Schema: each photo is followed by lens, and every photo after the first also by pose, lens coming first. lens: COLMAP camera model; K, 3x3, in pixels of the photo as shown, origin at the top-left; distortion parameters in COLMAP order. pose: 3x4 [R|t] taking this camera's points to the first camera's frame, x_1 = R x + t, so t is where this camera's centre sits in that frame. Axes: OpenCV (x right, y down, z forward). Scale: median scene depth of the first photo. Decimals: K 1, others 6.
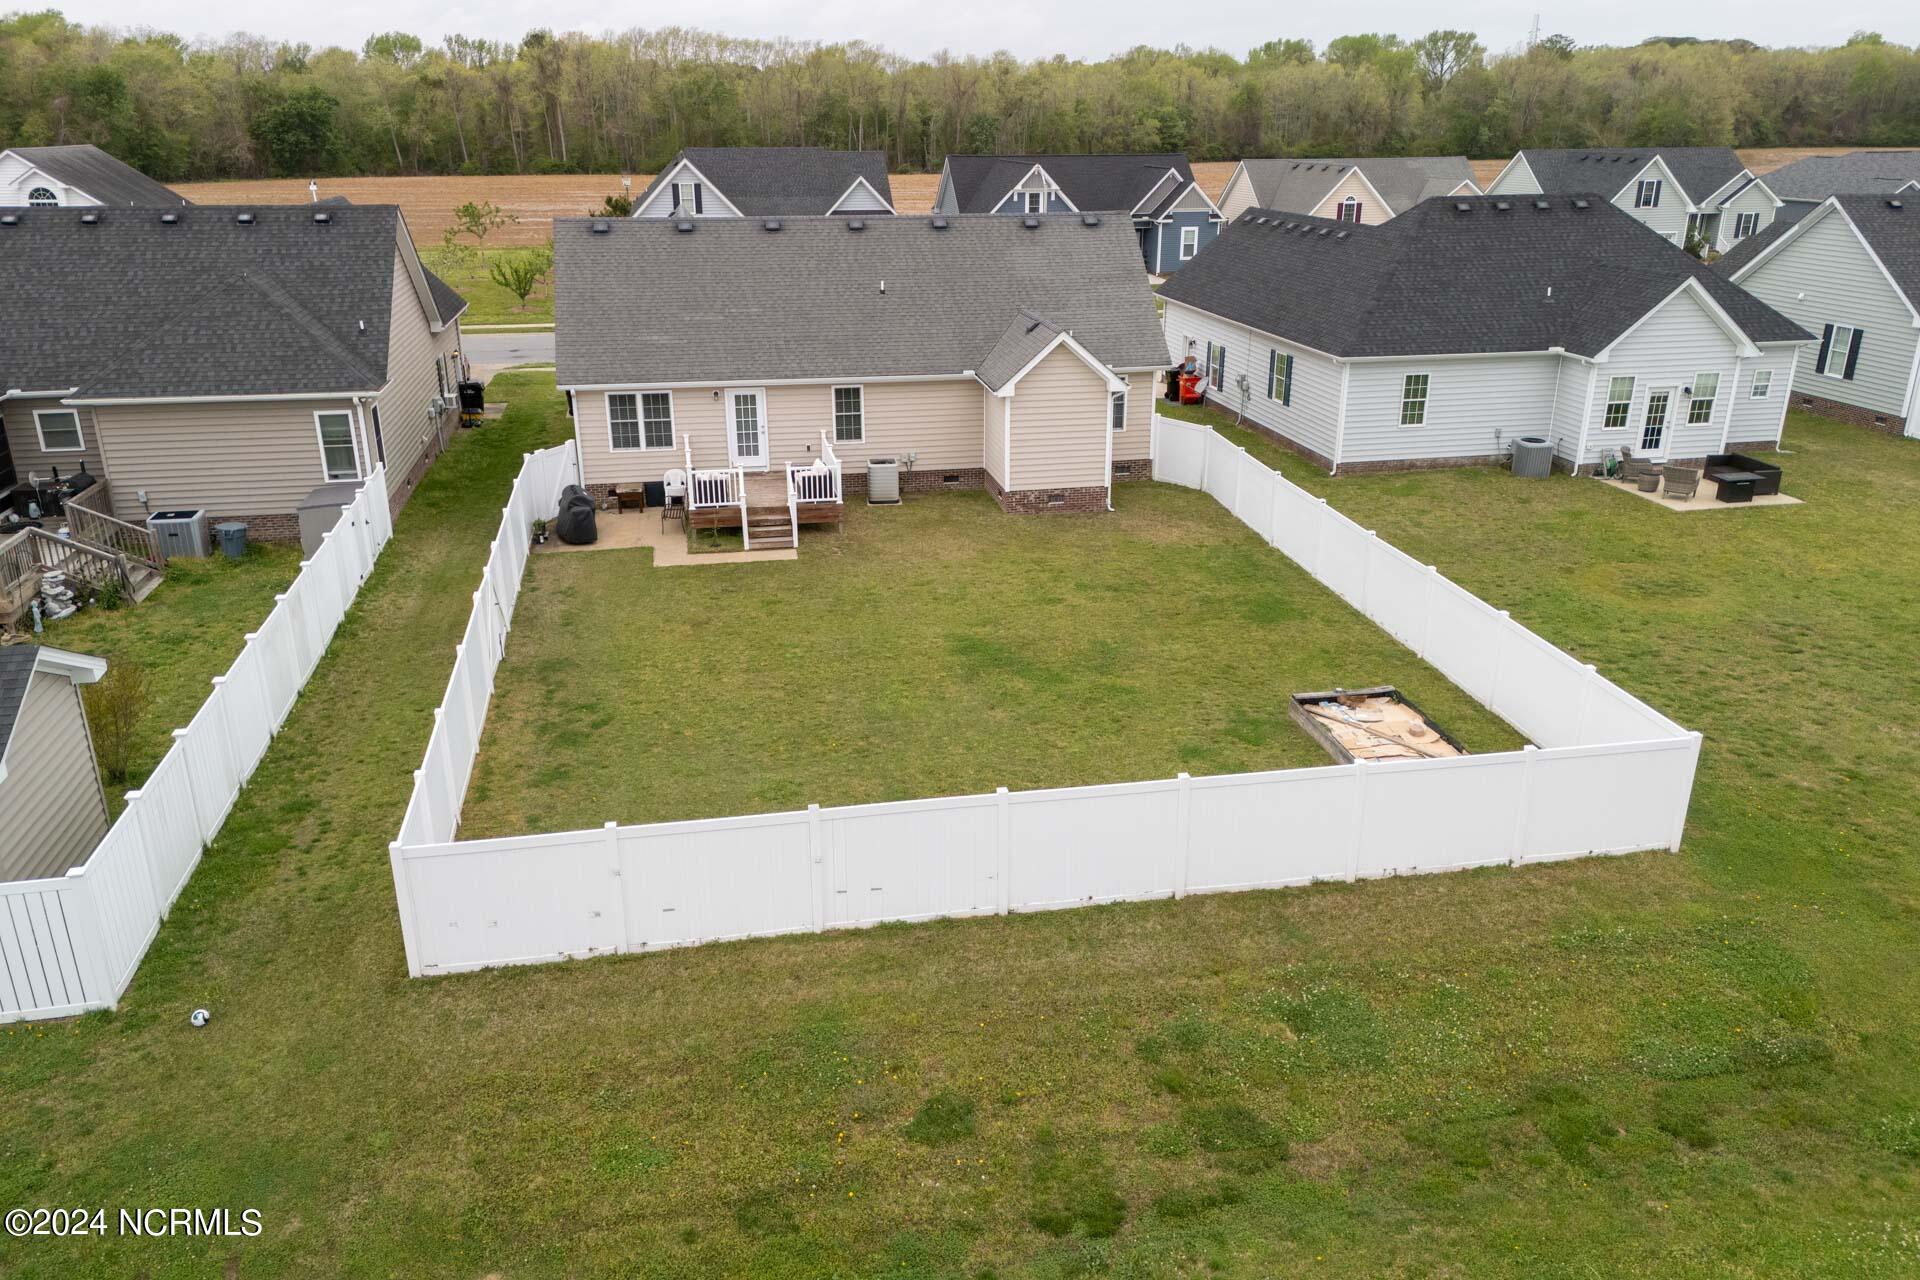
lens RADIAL K [[1411.1, 0, 960.0], [0, 1411.1, 640.0], [0, 0, 1]] dist [0.072508, -0.067196]
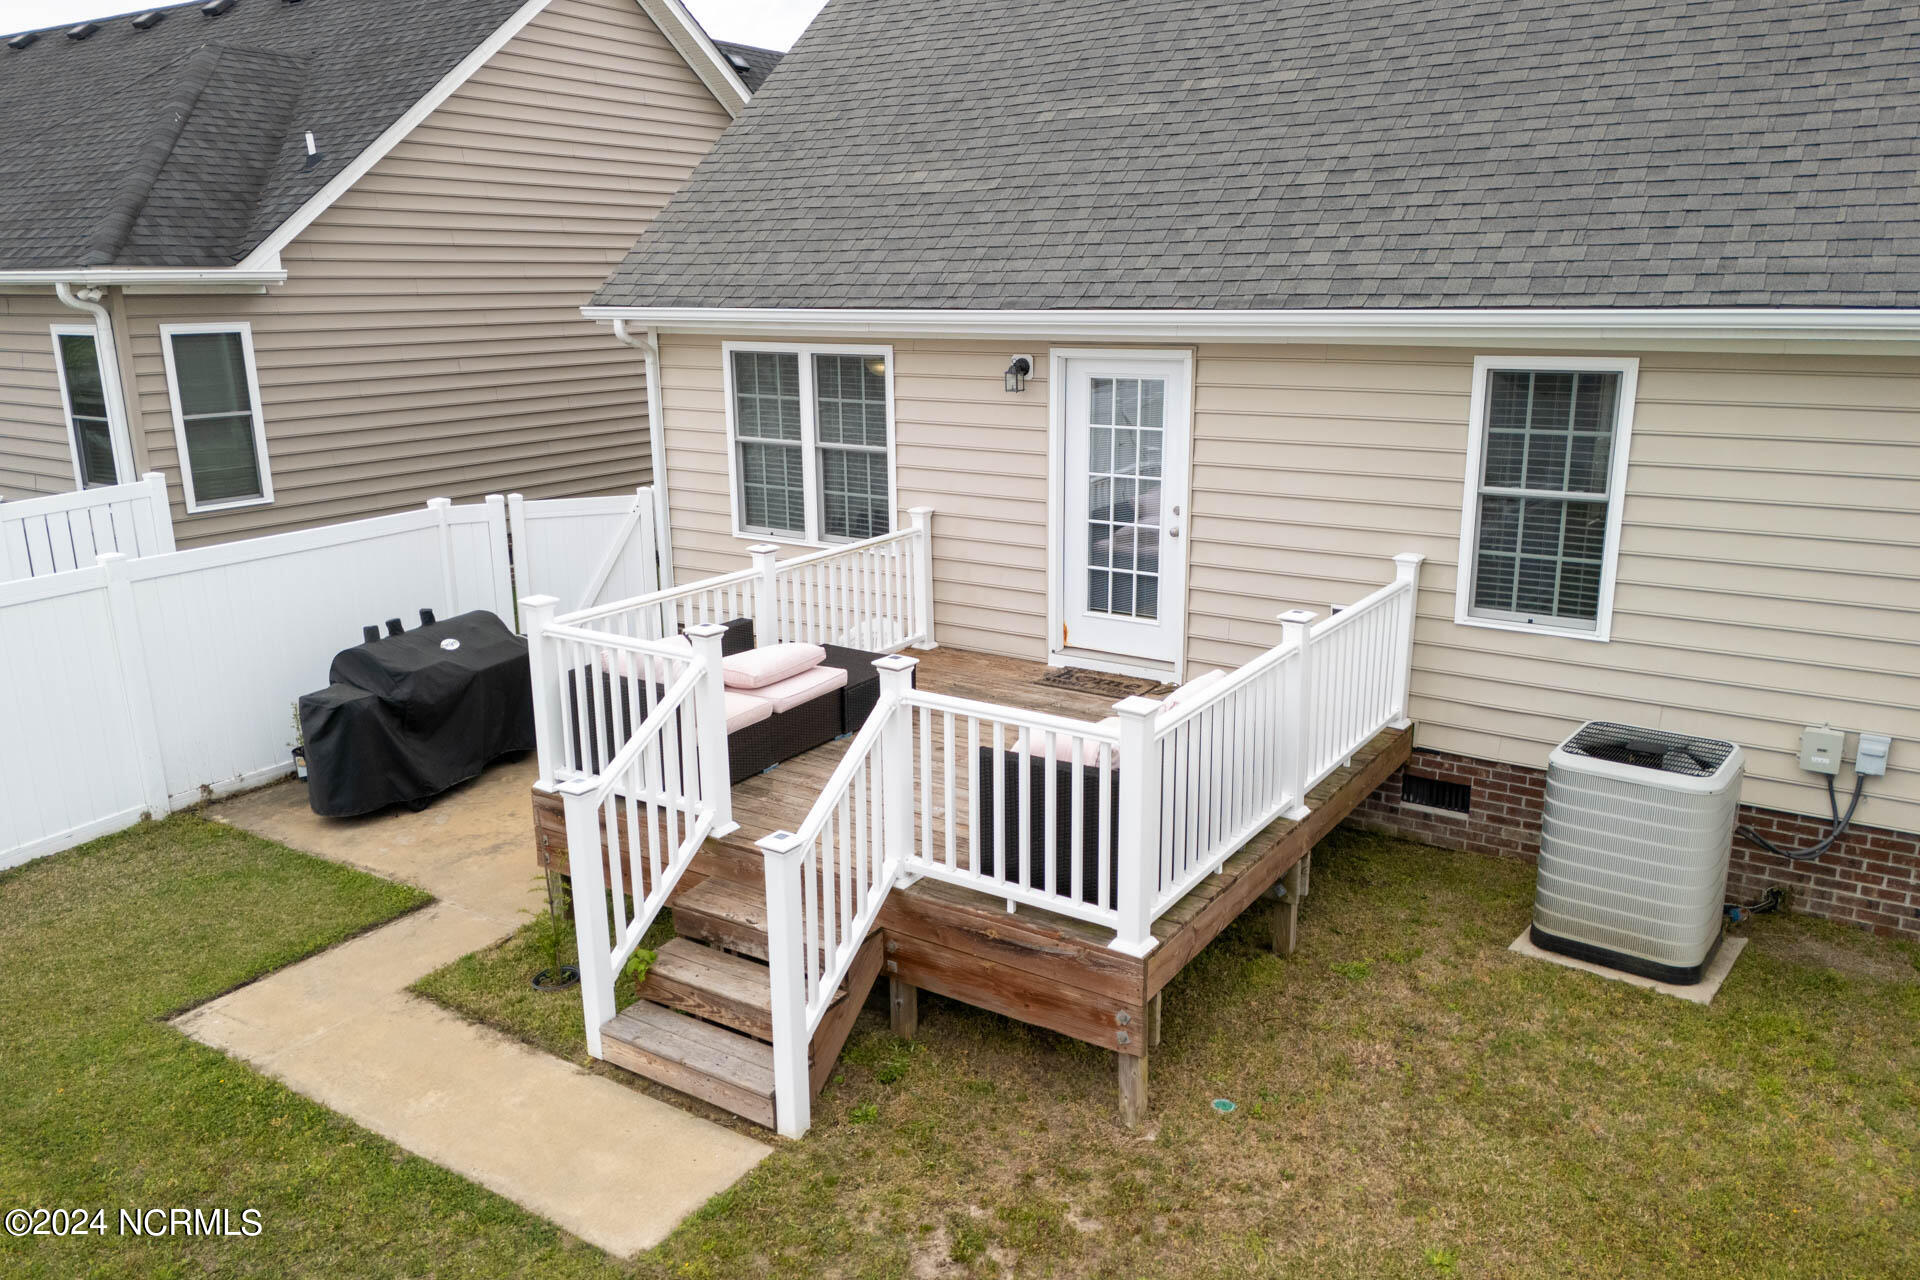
lens RADIAL K [[1411.1, 0, 960.0], [0, 1411.1, 640.0], [0, 0, 1]] dist [0.072508, -0.067196]
pose [[0.710287, 0.167044, -0.683804, 0.009248], [-0.235570, 0.971830, -0.007288, -0.119145], [0.663324, 0.166260, 0.729629, 0.806687]]
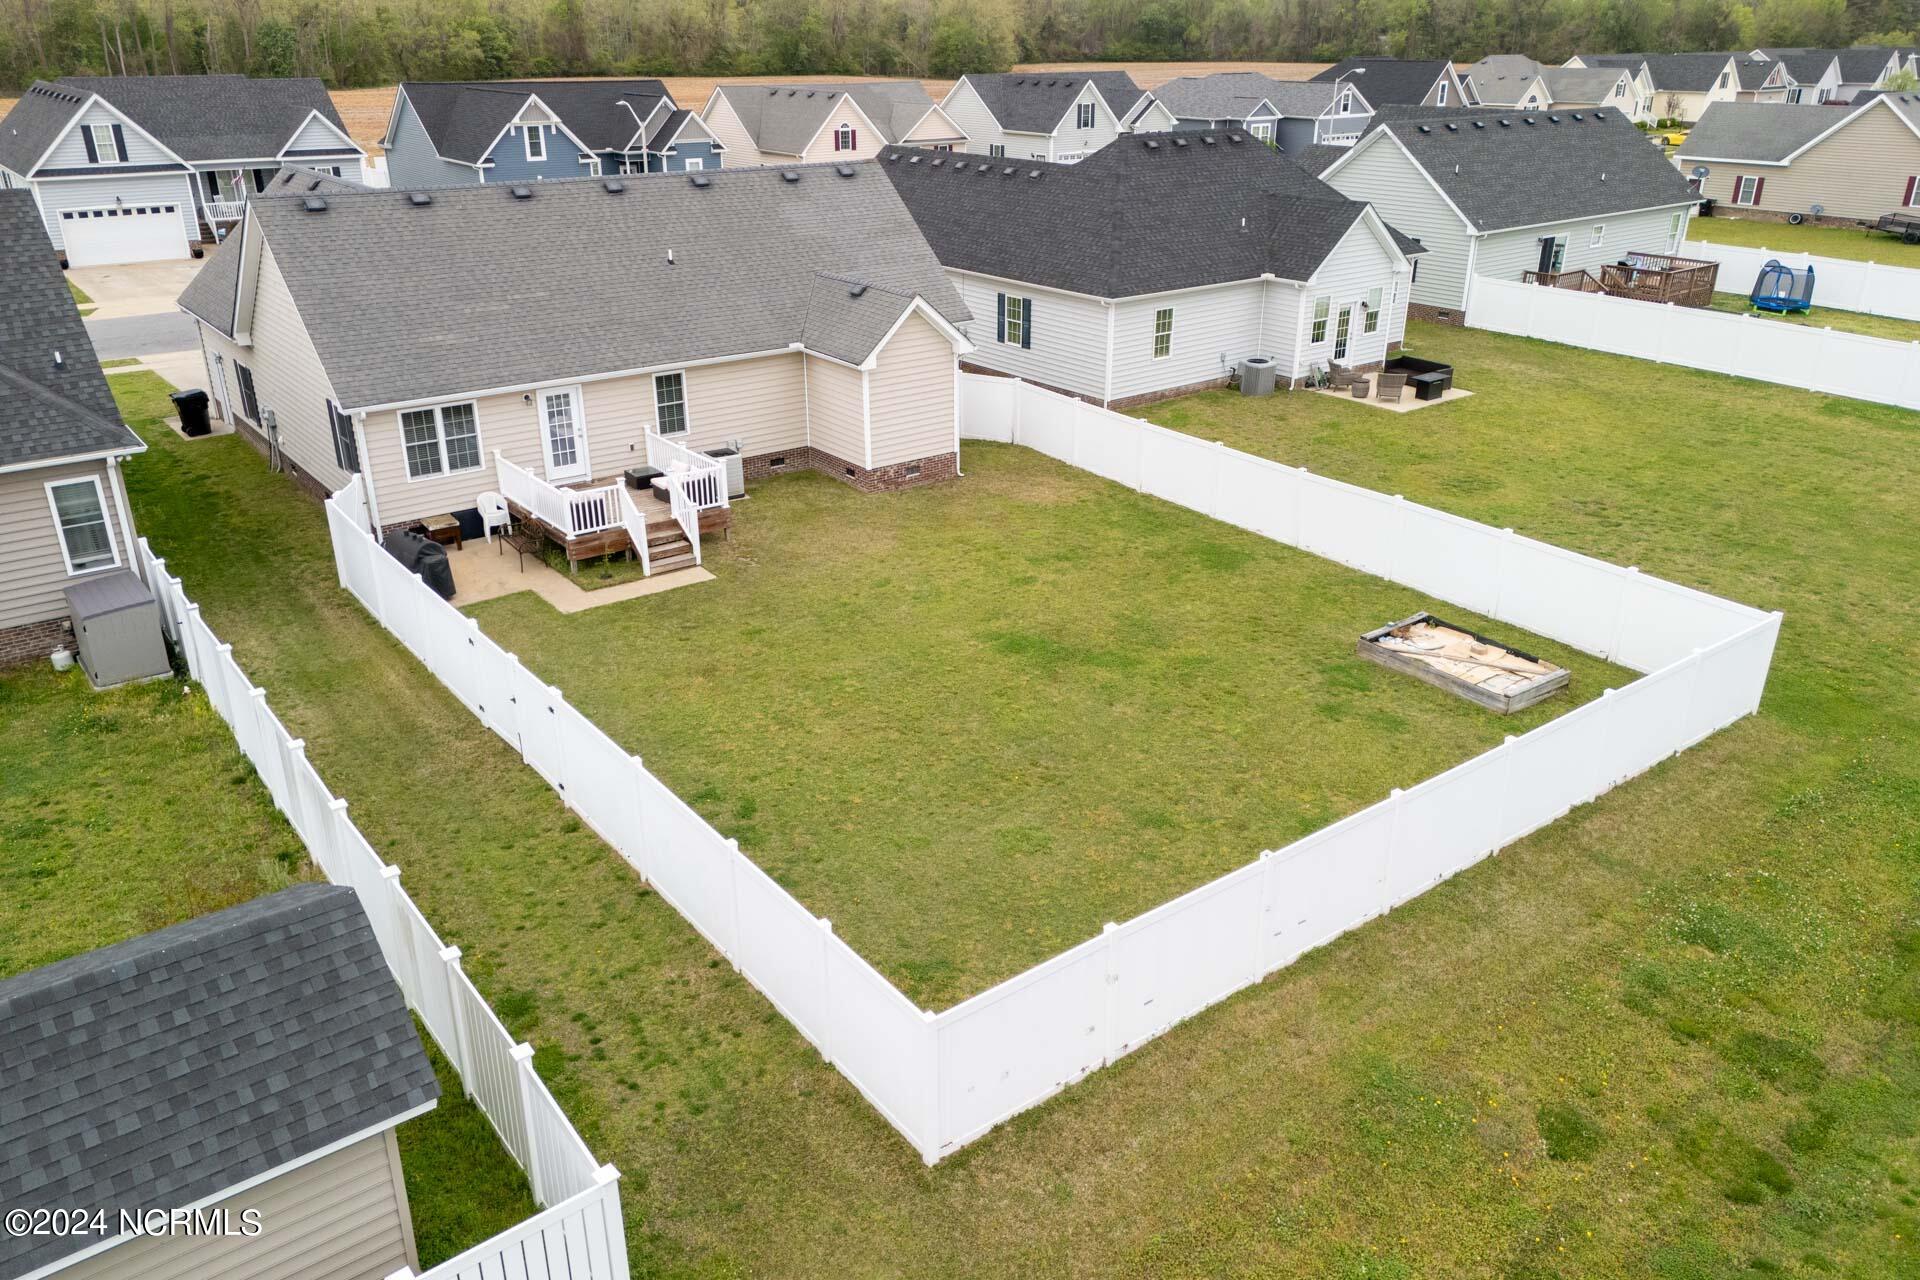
lens RADIAL K [[1411.1, 0, 960.0], [0, 1411.1, 640.0], [0, 0, 1]] dist [0.072508, -0.067196]
pose [[0.893645, -0.176262, 0.412711, -0.317104], [0.153911, 0.984239, 0.087087, -0.065376], [-0.421557, -0.014304, 0.906689, 0.117633]]
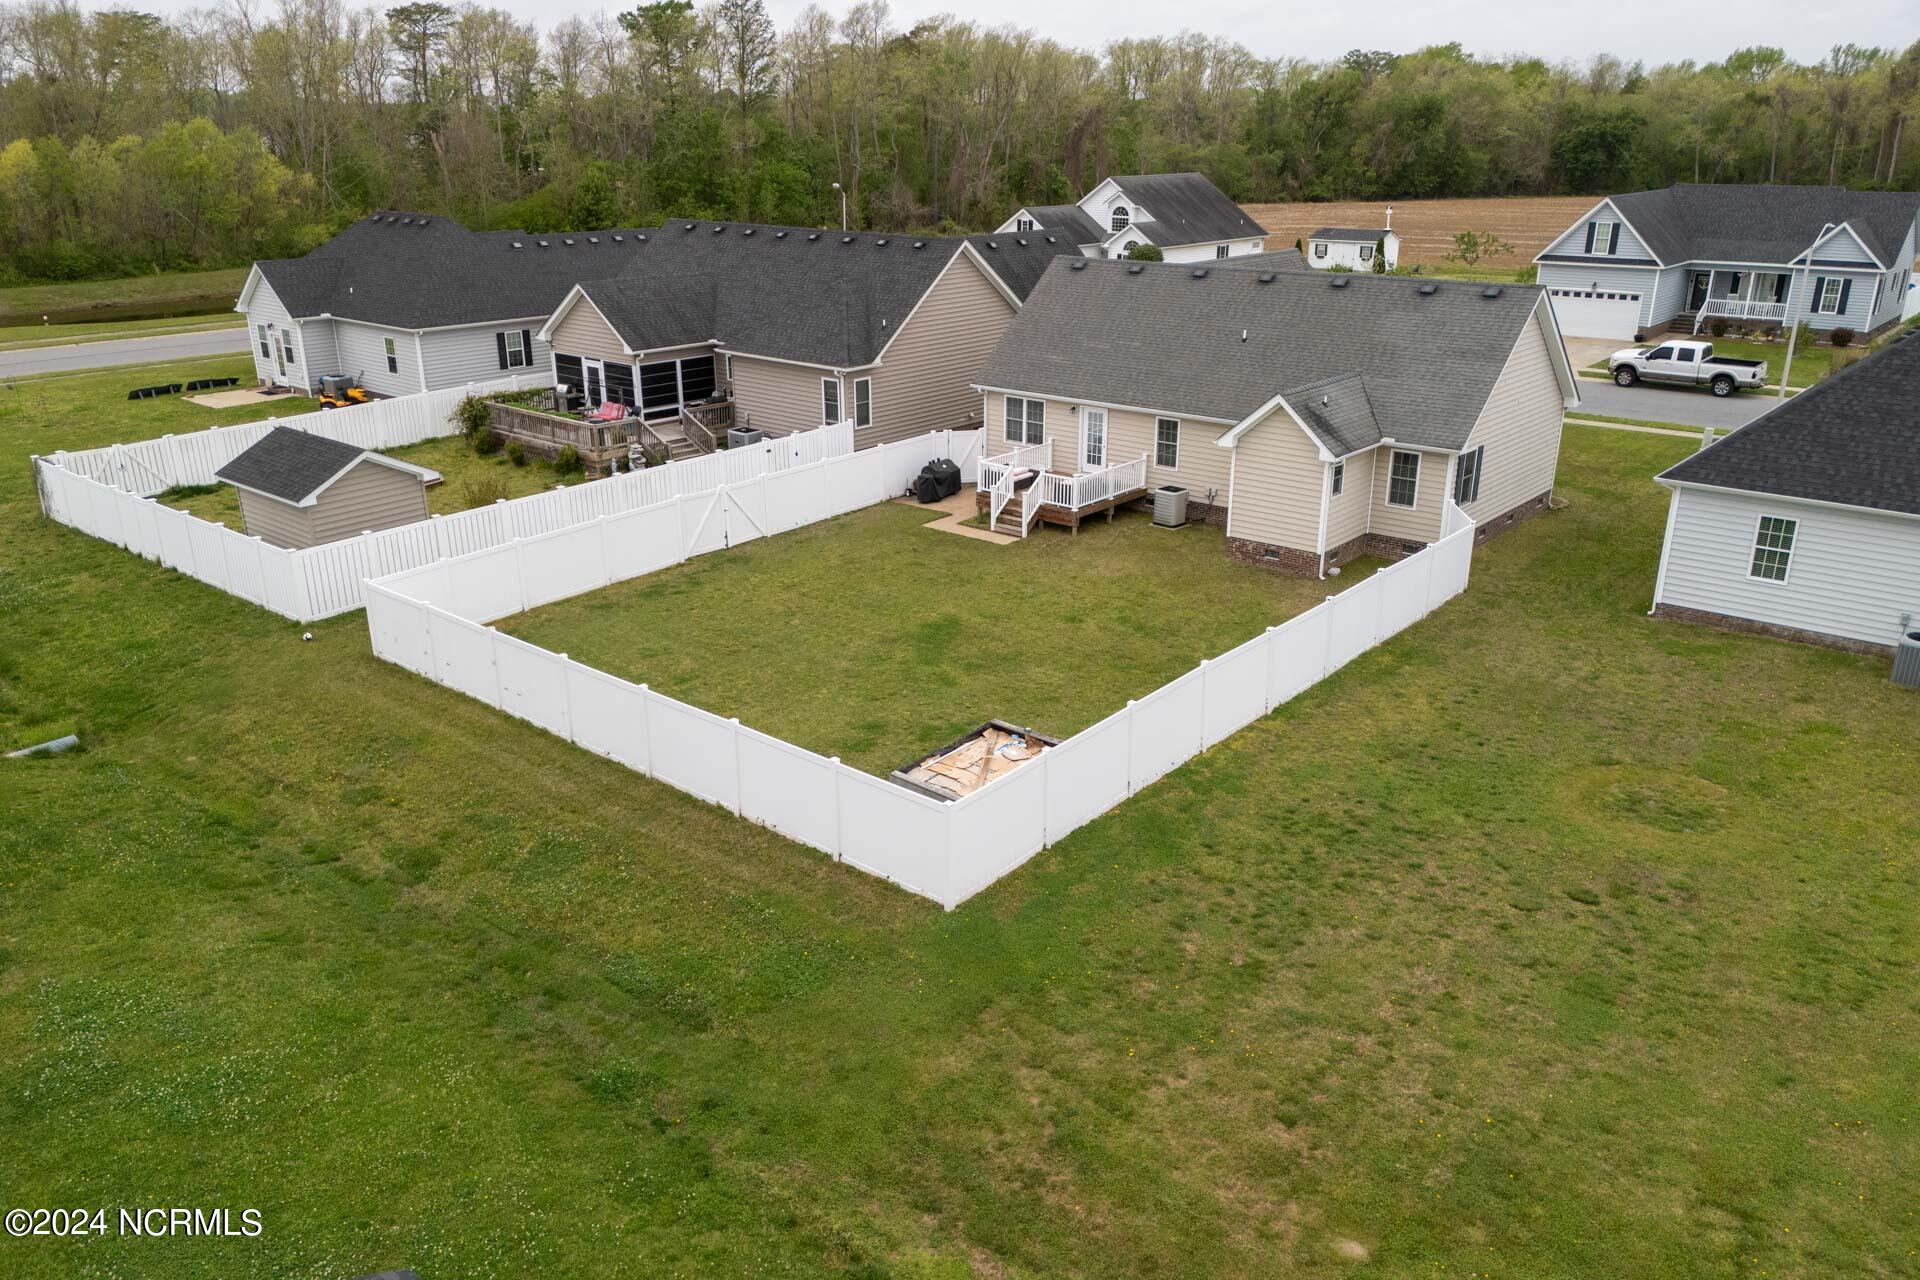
lens RADIAL K [[1411.1, 0, 960.0], [0, 1411.1, 640.0], [0, 0, 1]] dist [0.072508, -0.067196]
pose [[0.625462, 0.265965, -0.733525, 0.698464], [-0.271099, 0.955617, 0.115331, -0.098024], [0.731644, 0.126722, 0.669805, 0.151002]]
